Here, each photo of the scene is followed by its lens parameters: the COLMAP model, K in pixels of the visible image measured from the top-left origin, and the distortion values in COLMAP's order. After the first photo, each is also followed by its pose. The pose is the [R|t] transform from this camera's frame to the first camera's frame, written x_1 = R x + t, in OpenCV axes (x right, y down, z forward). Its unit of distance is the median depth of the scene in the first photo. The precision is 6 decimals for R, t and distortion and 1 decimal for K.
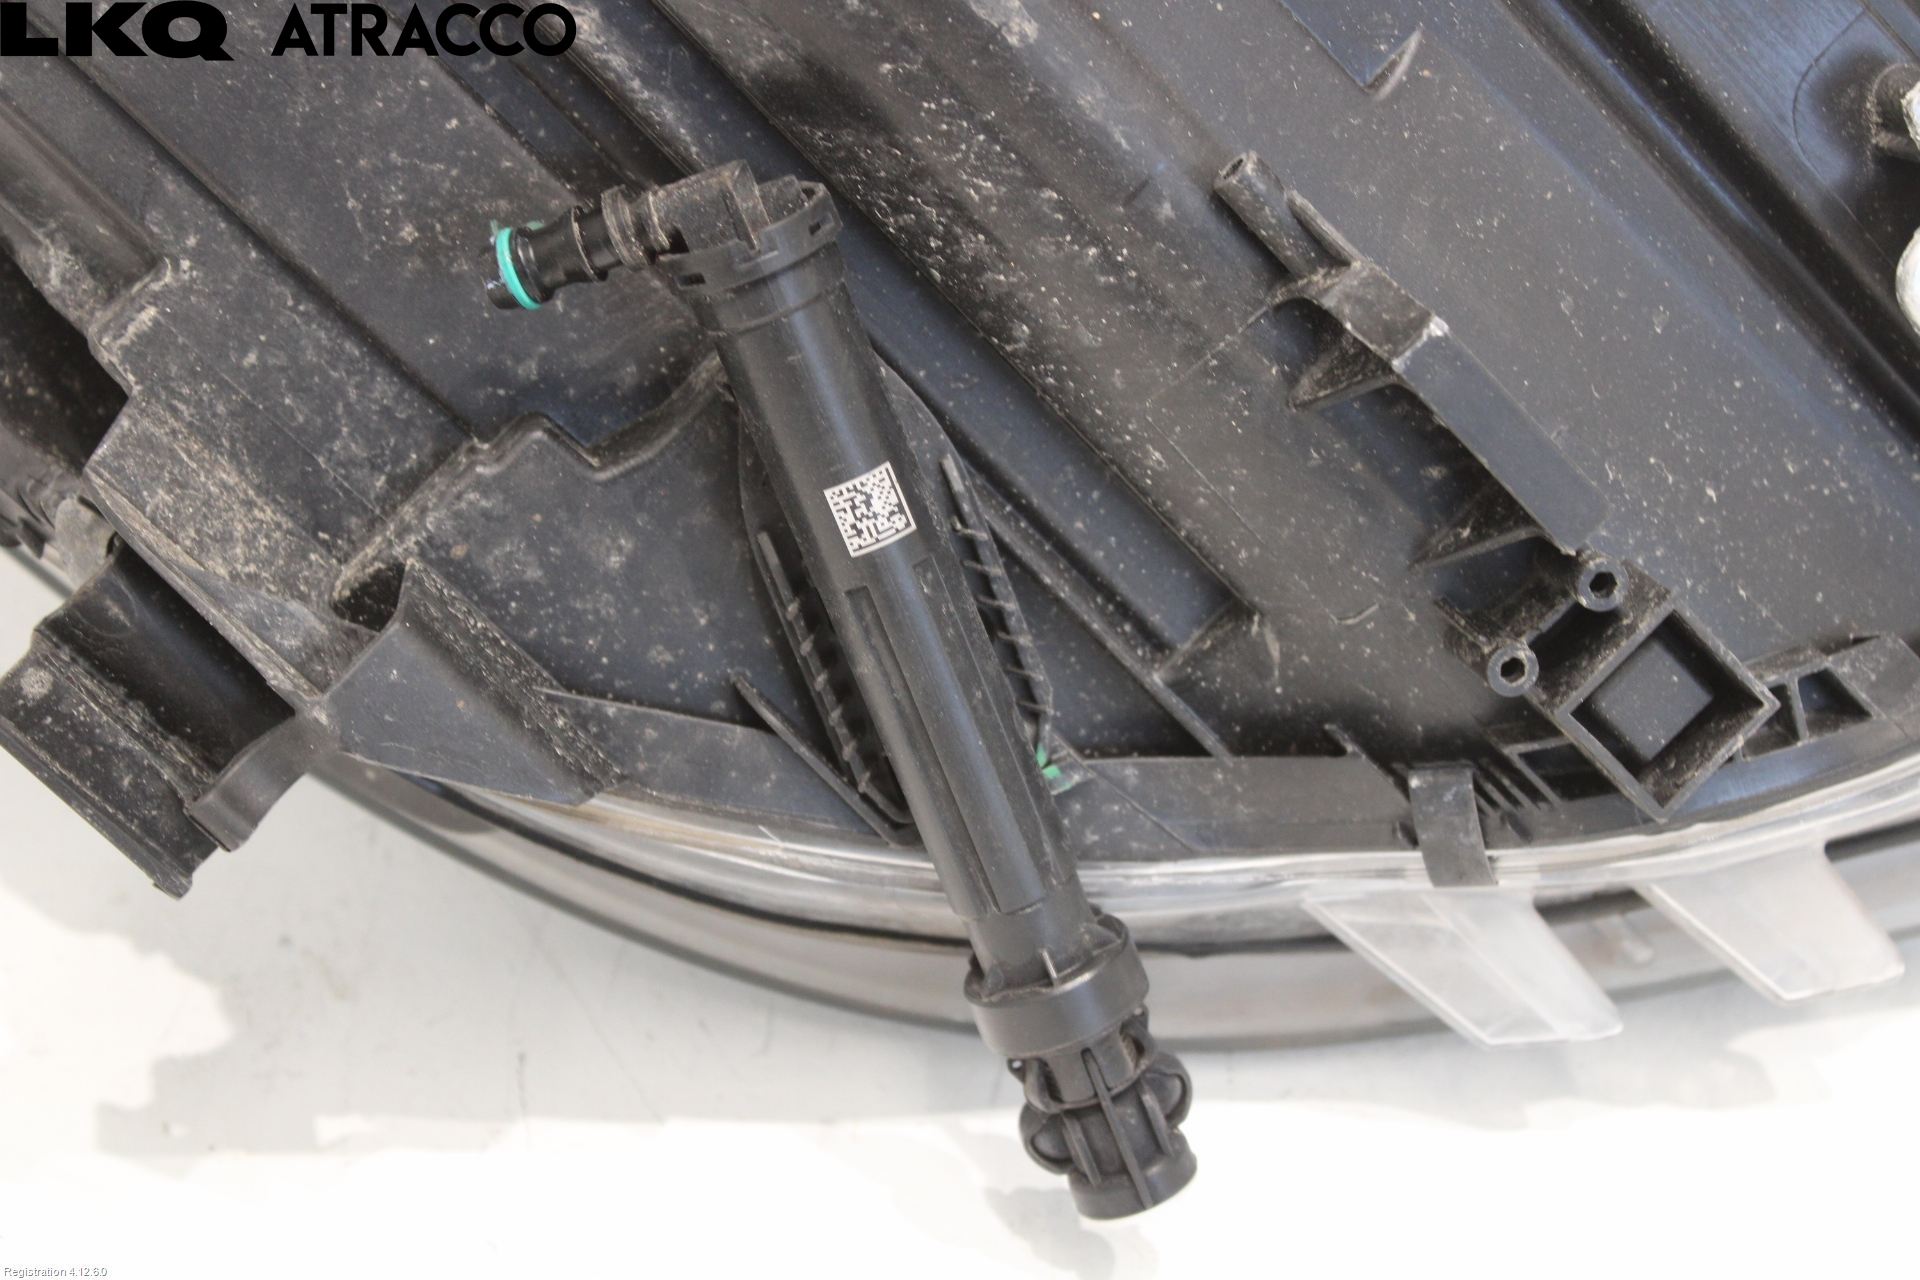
lens RADIAL K [[3780.0, 0, 960.0], [0, 3780.0, 640.0], [0, 0, 1]] dist [0.045142, 0.131848]
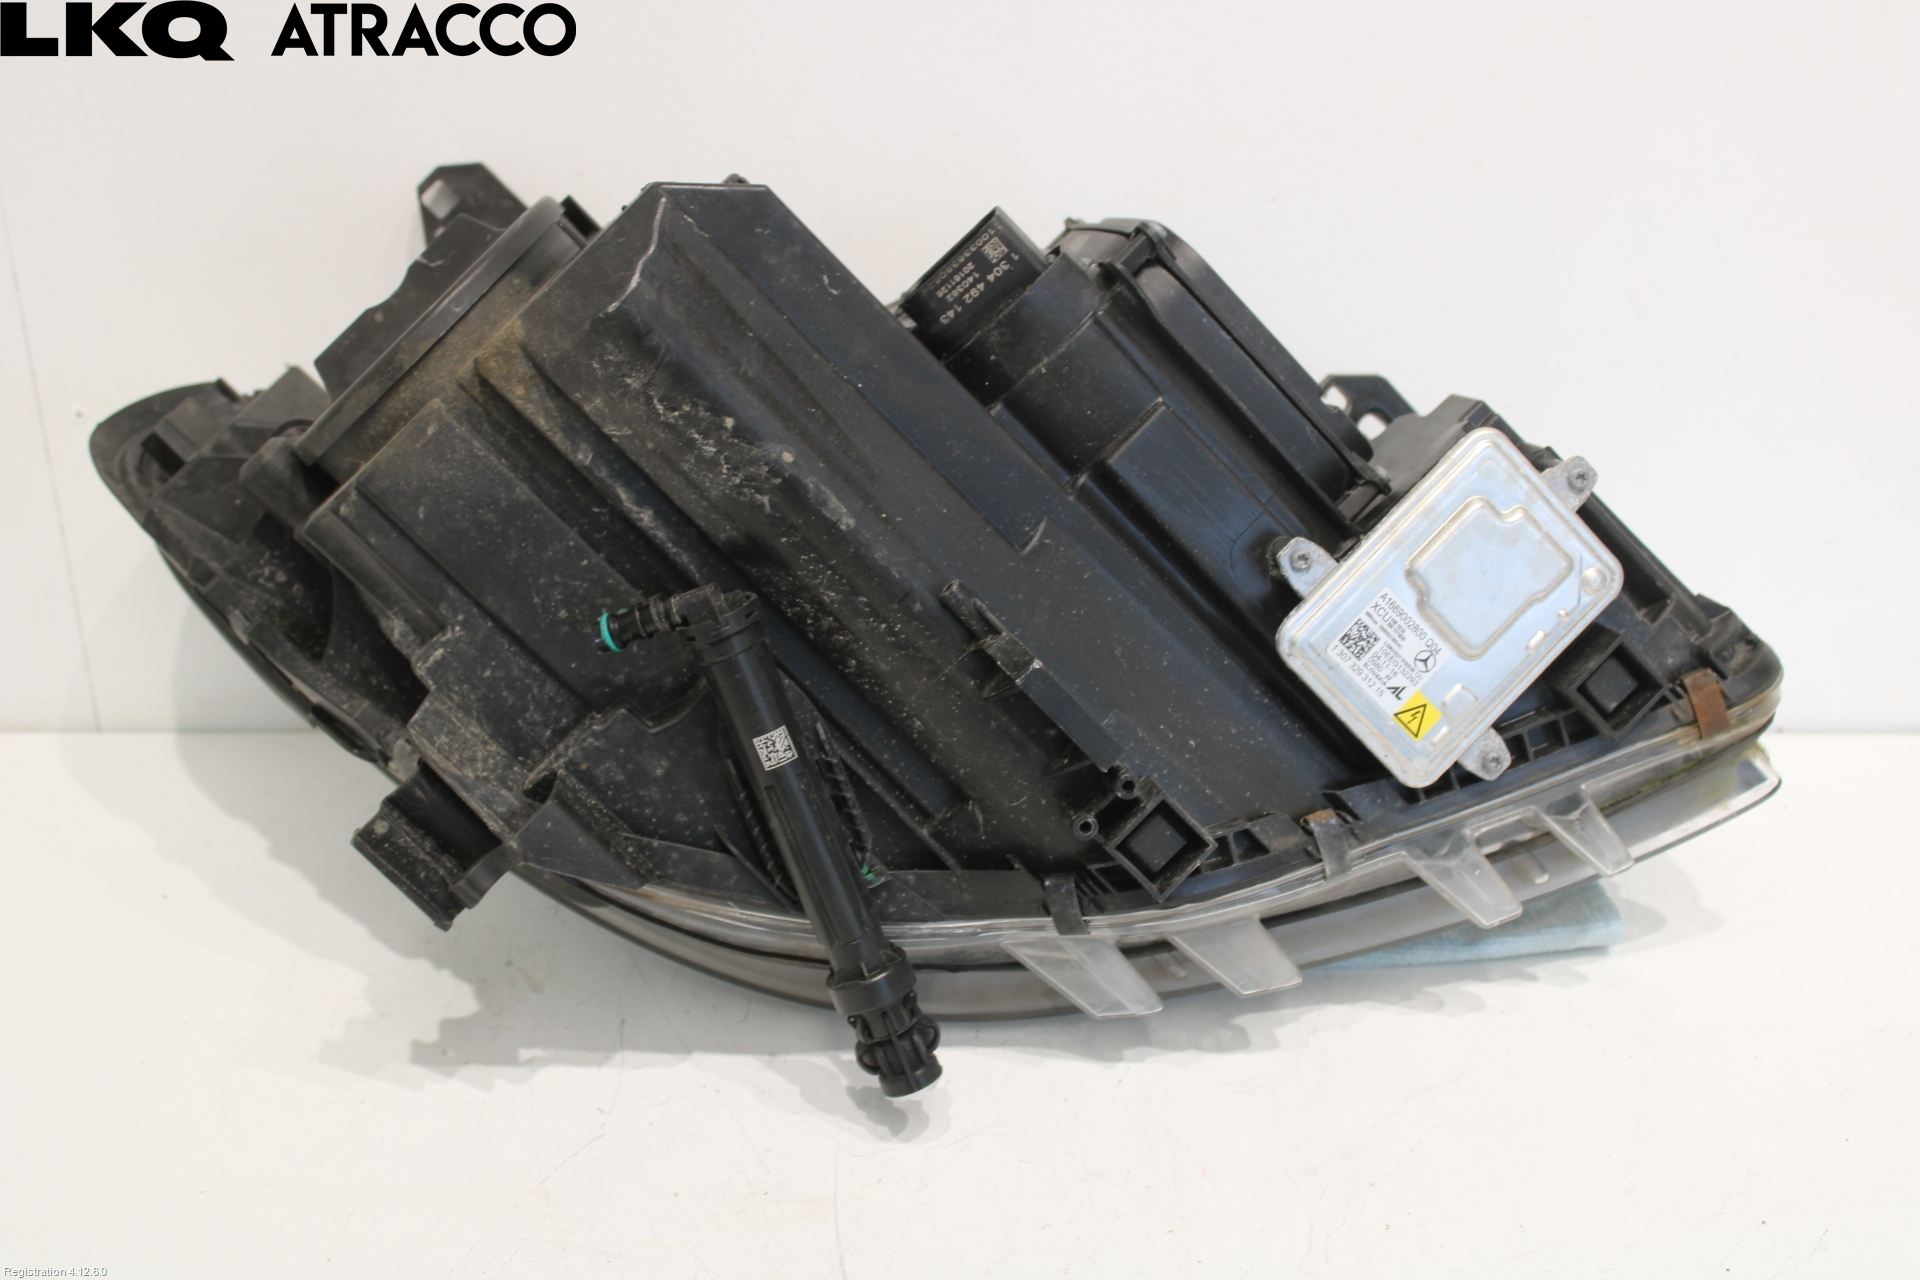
lens RADIAL K [[2487.5, 0, 960.0], [0, 2487.5, 640.0], [0, 0, 1]] dist [-0.053235, 0.001732]
pose [[0.999593, 0.006172, -0.027849, 0.111394], [-0.008283, 0.997048, -0.076329, 0.009708], [0.027295, 0.076529, 0.996694, -0.358995]]
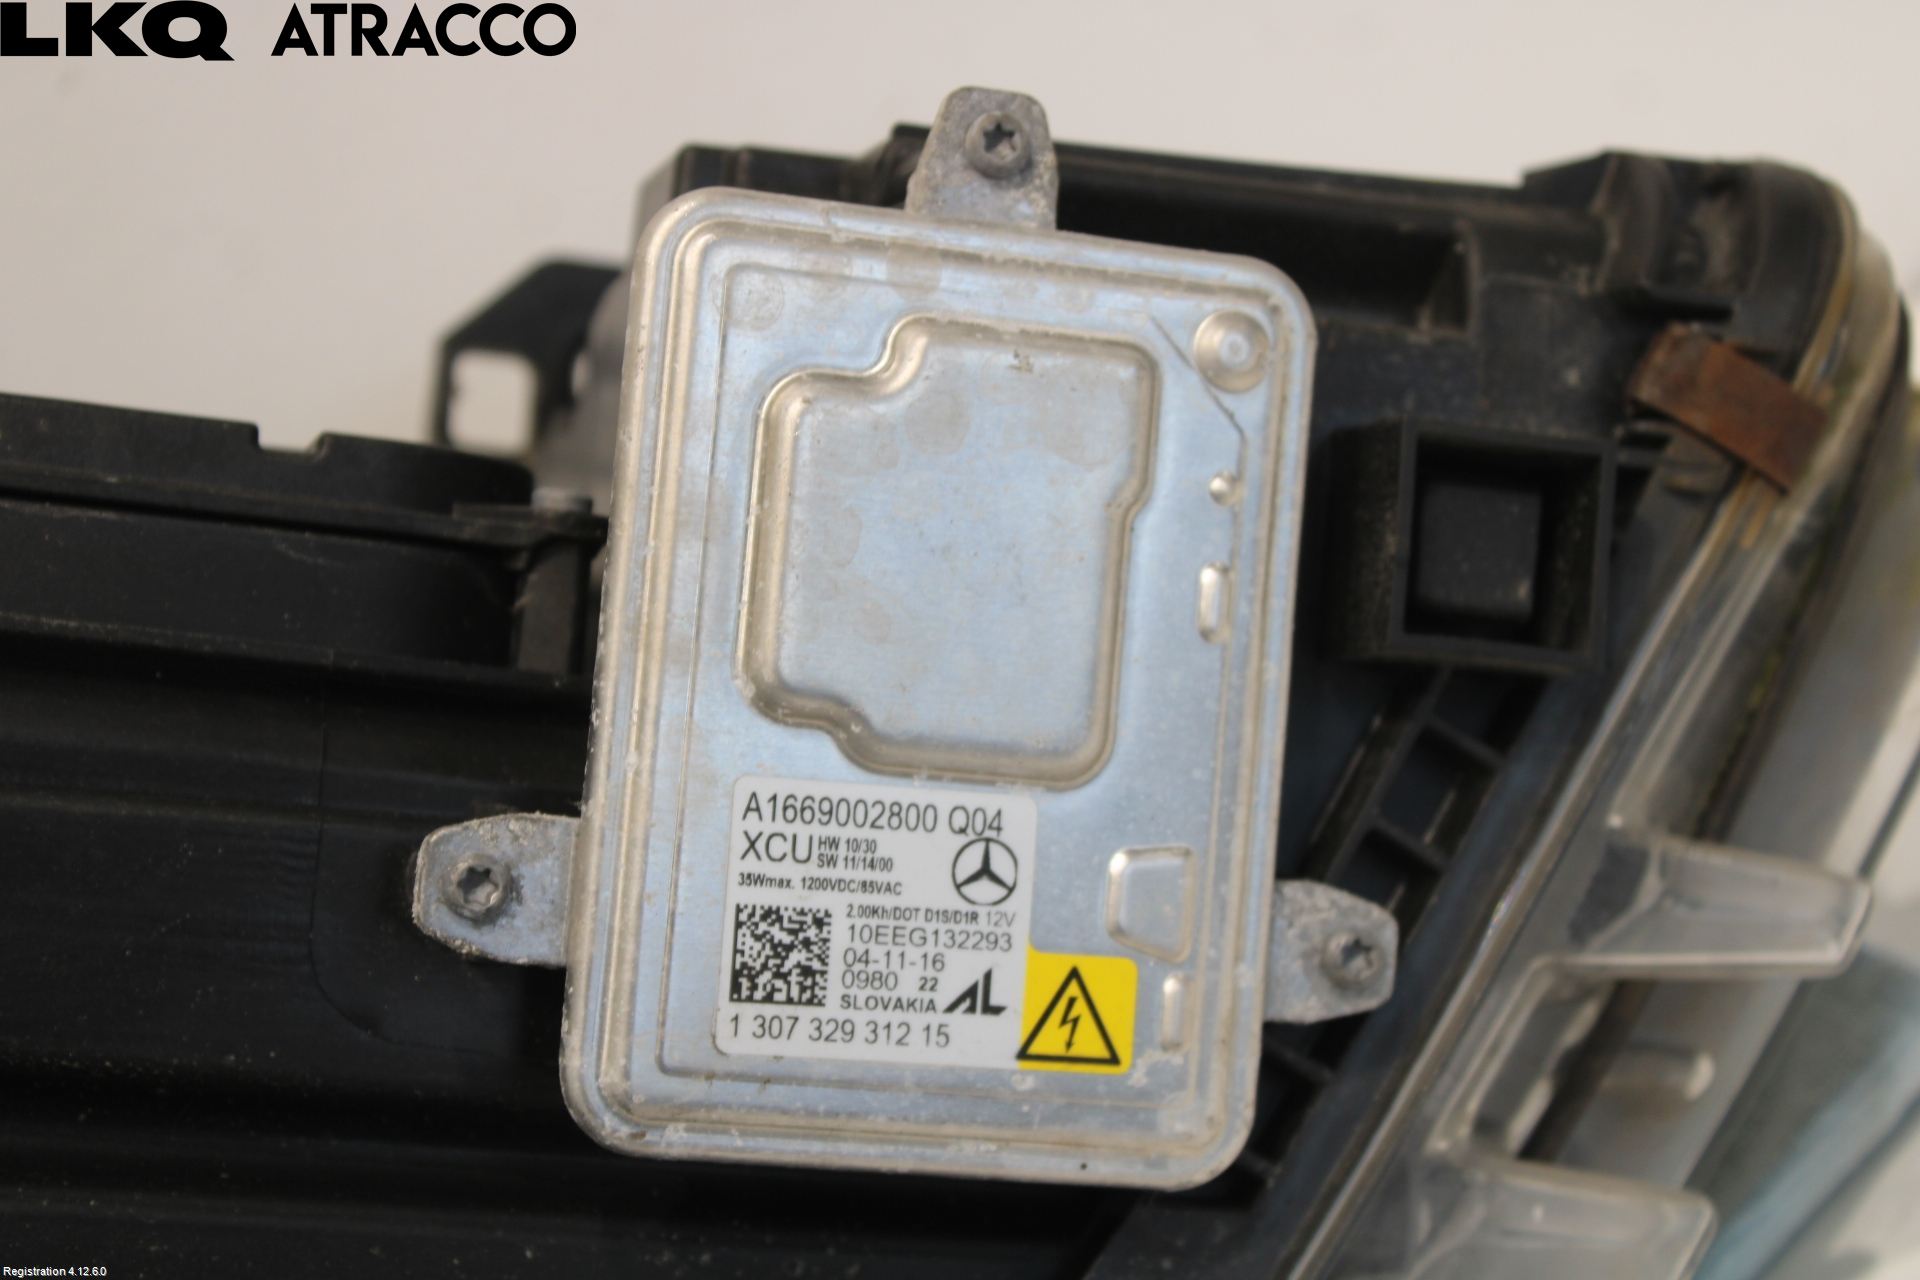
lens RADIAL K [[3851.1, 0, 960.2], [0, 3851.1, 692.1], [0, 0, 1]] dist [0.007040, 0.036948]
pose [[0.773125, -0.633475, 0.031427, 0.335994], [0.633070, 0.767708, -0.099234, -0.046957], [0.038735, 0.096616, 0.994568, 0.356211]]
